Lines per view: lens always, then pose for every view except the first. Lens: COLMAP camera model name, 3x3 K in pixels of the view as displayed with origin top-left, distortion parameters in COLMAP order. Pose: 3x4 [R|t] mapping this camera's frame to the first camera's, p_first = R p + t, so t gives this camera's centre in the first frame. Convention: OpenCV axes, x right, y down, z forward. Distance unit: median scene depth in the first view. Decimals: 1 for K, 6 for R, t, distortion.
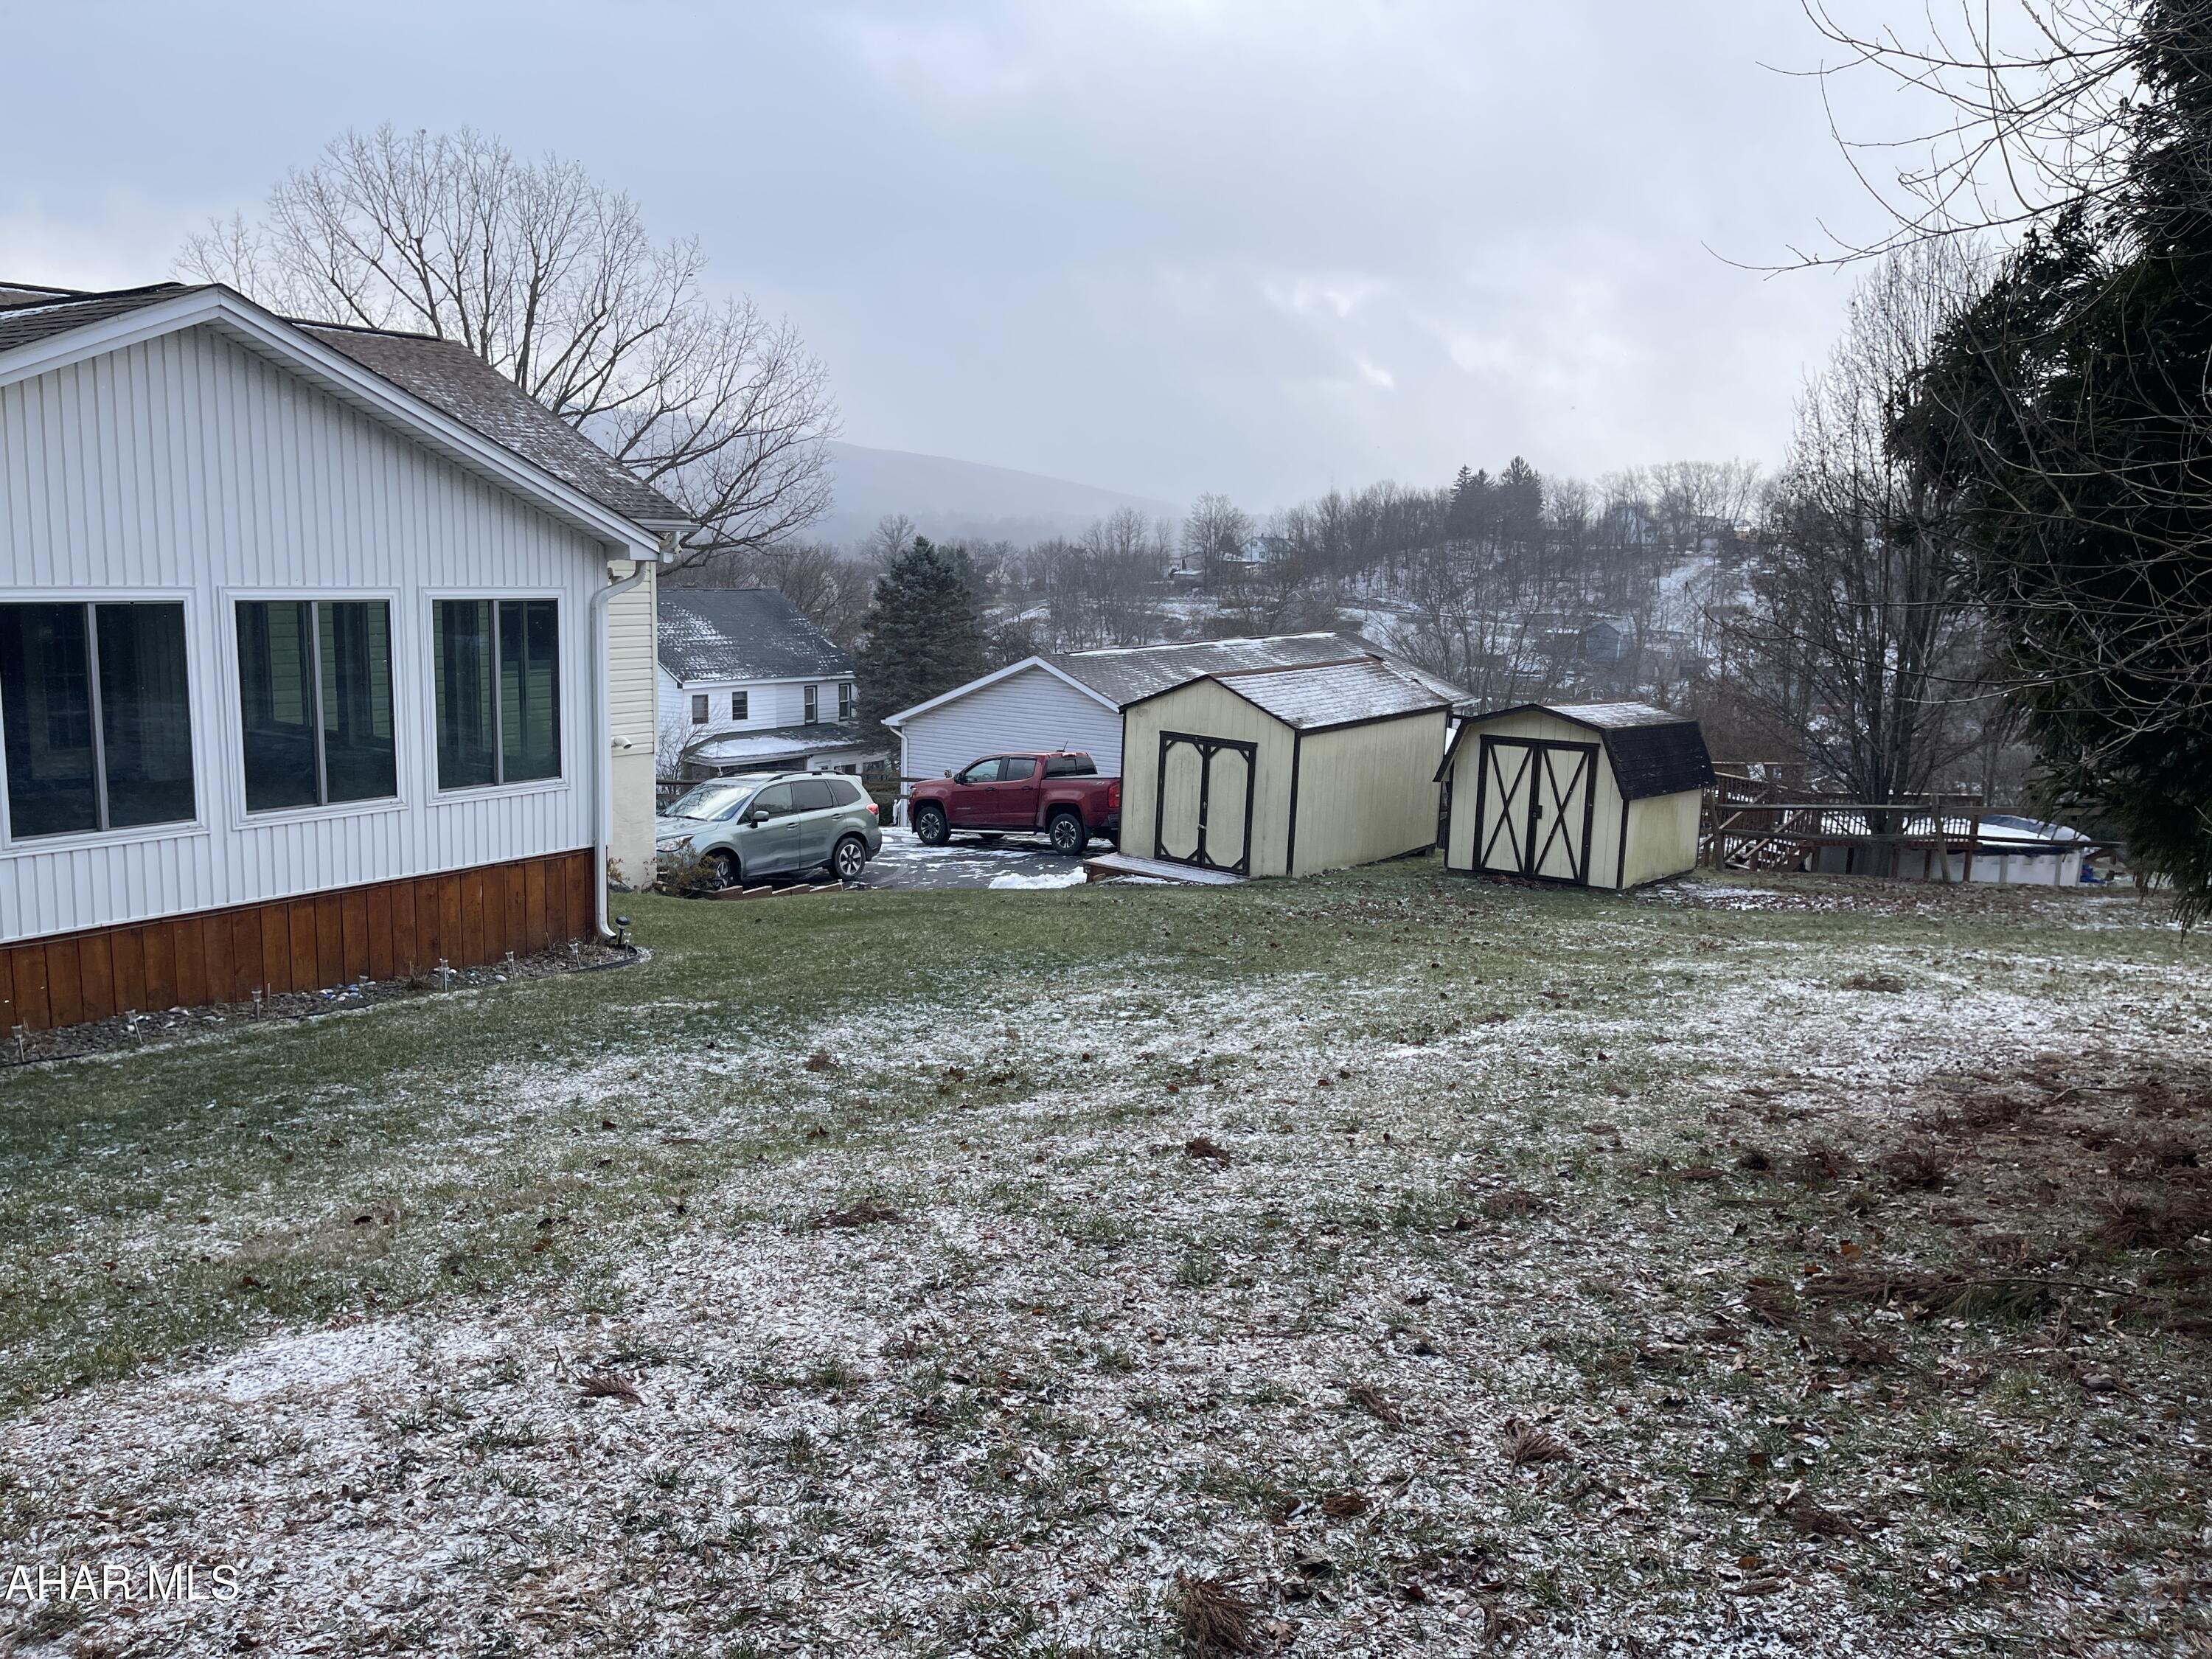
lens RADIAL K [[1660.3, 0, 1104.8], [0, 1660.3, 824.0], [0, 0, 1]] dist [0.040915, -0.013532]
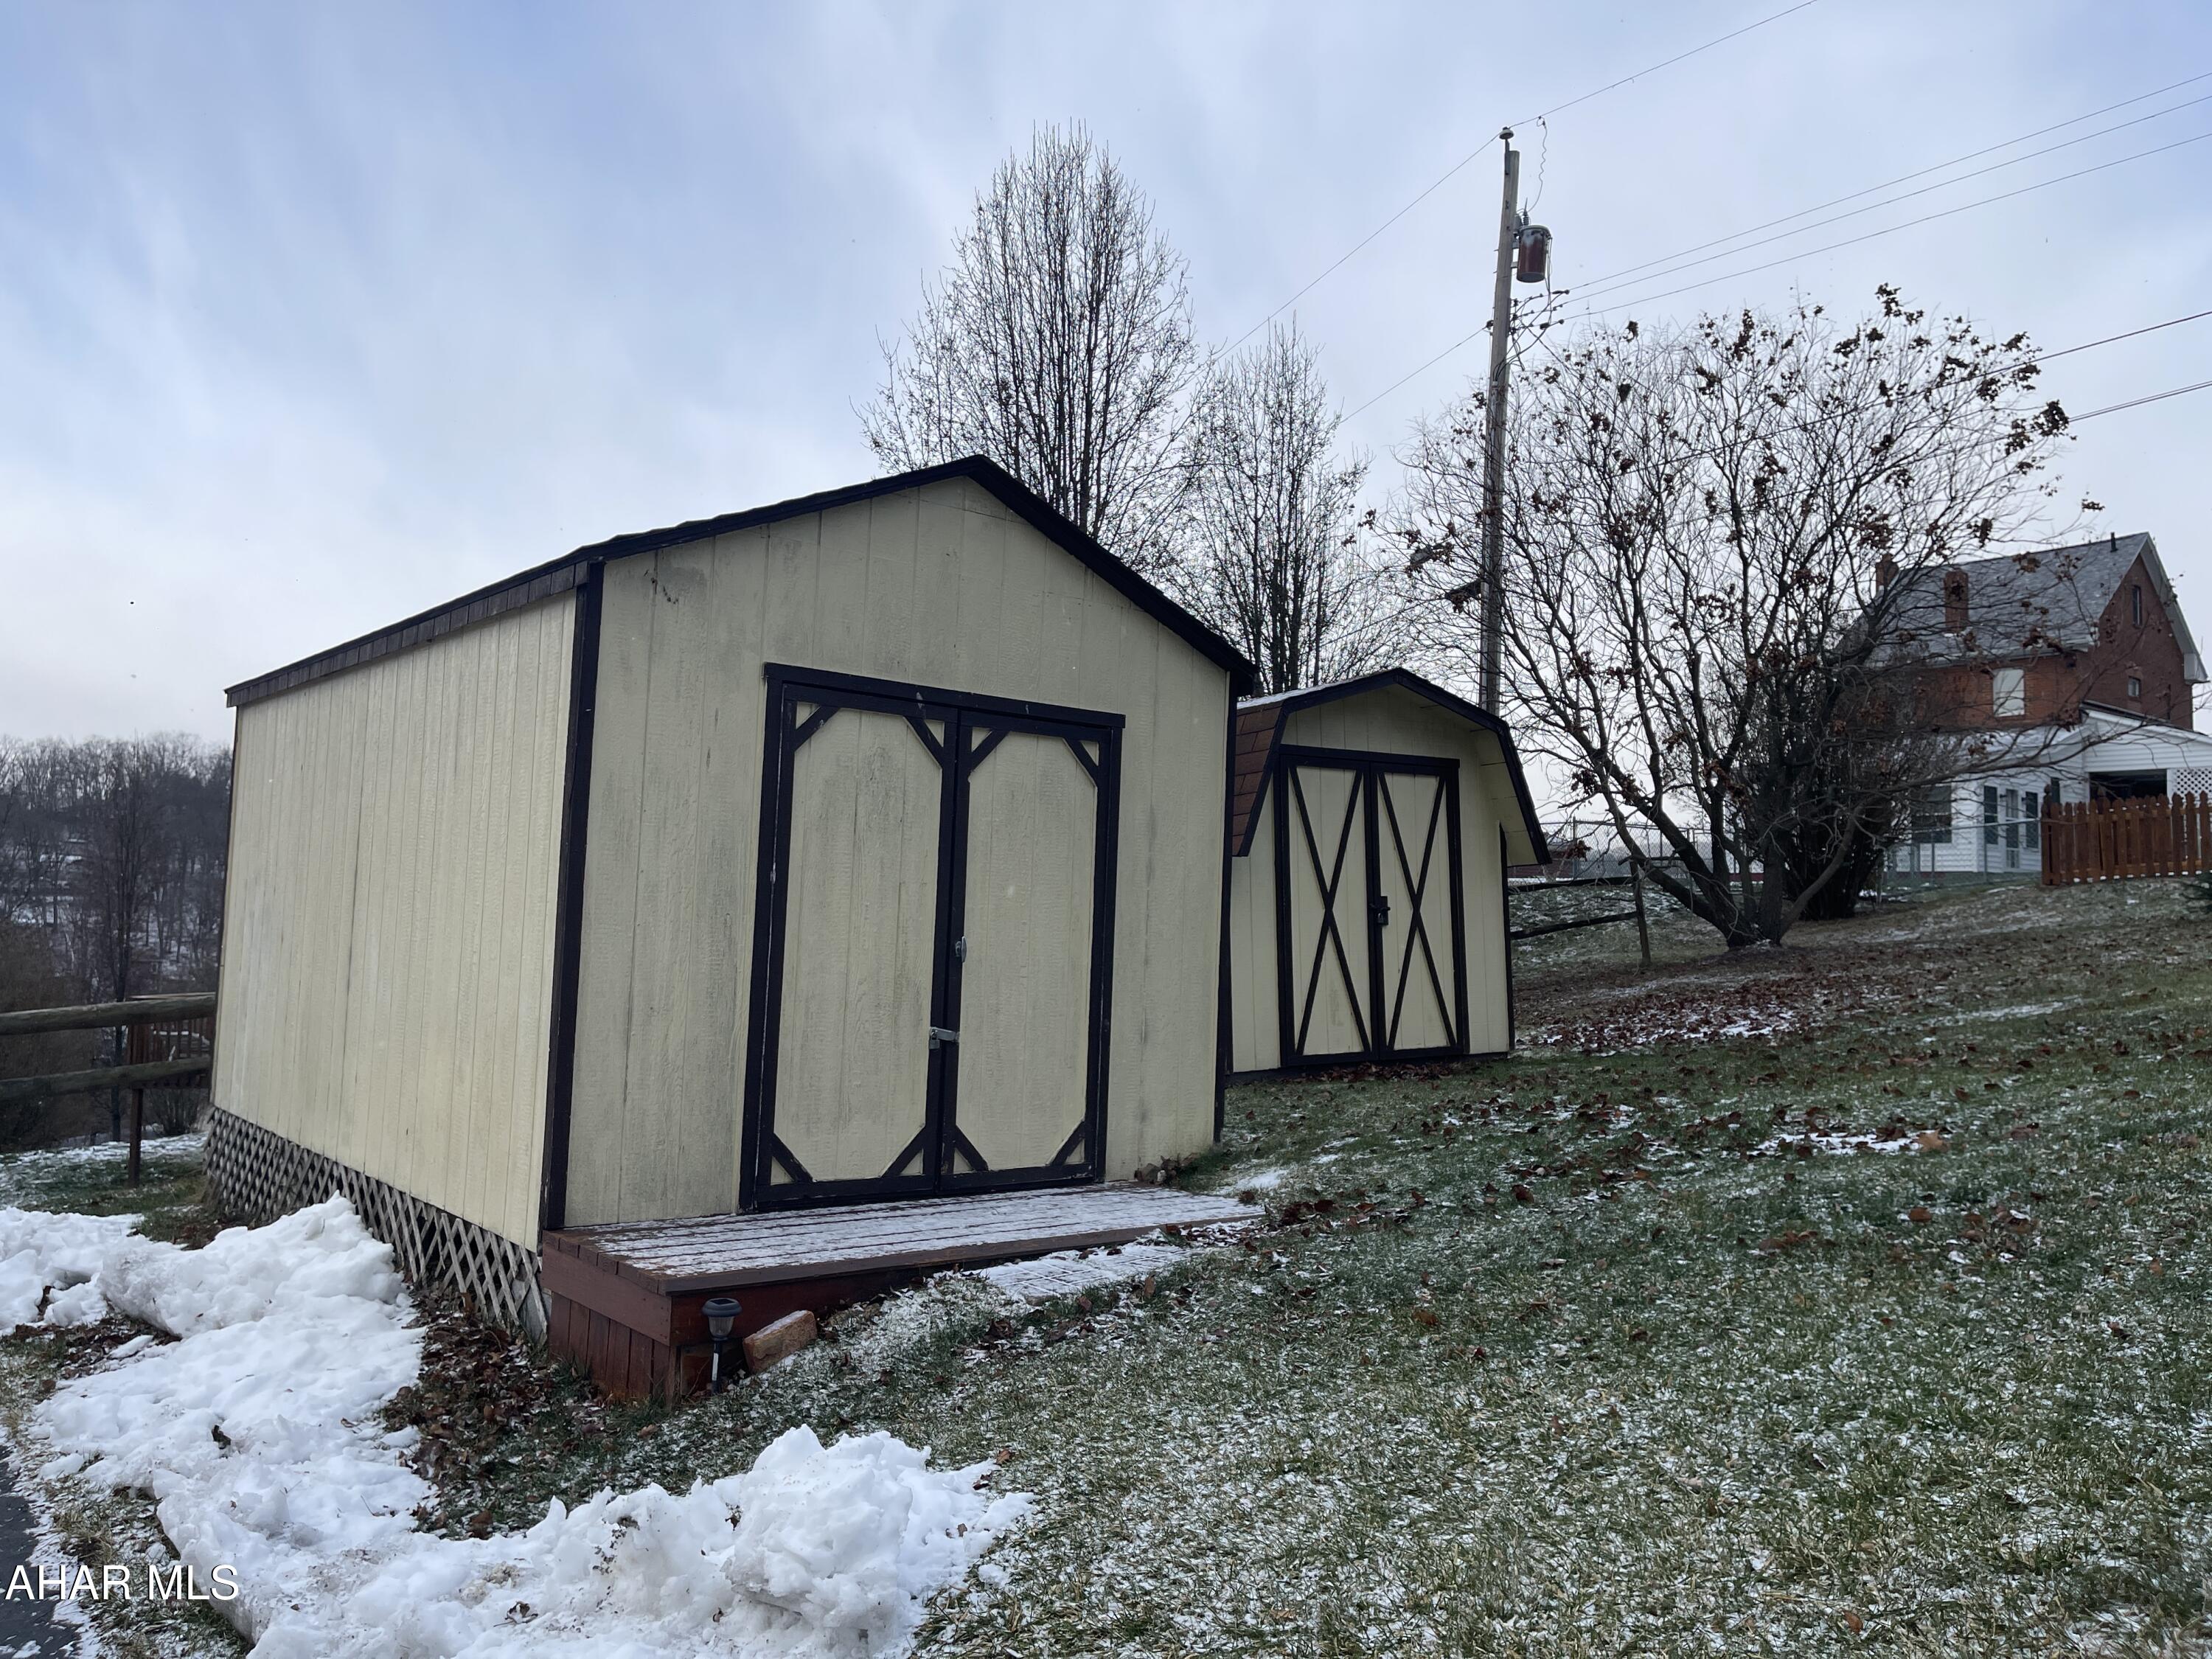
lens RADIAL K [[1660.3, 0, 1106.2], [0, 1660.3, 827.2], [0, 0, 1]] dist [0.040915, -0.013532]
pose [[0.270283, 0.030188, 0.962307, -0.192627], [0.149750, 0.986026, -0.072993, -0.007963], [-0.951064, 0.163834, 0.261986, 0.921292]]
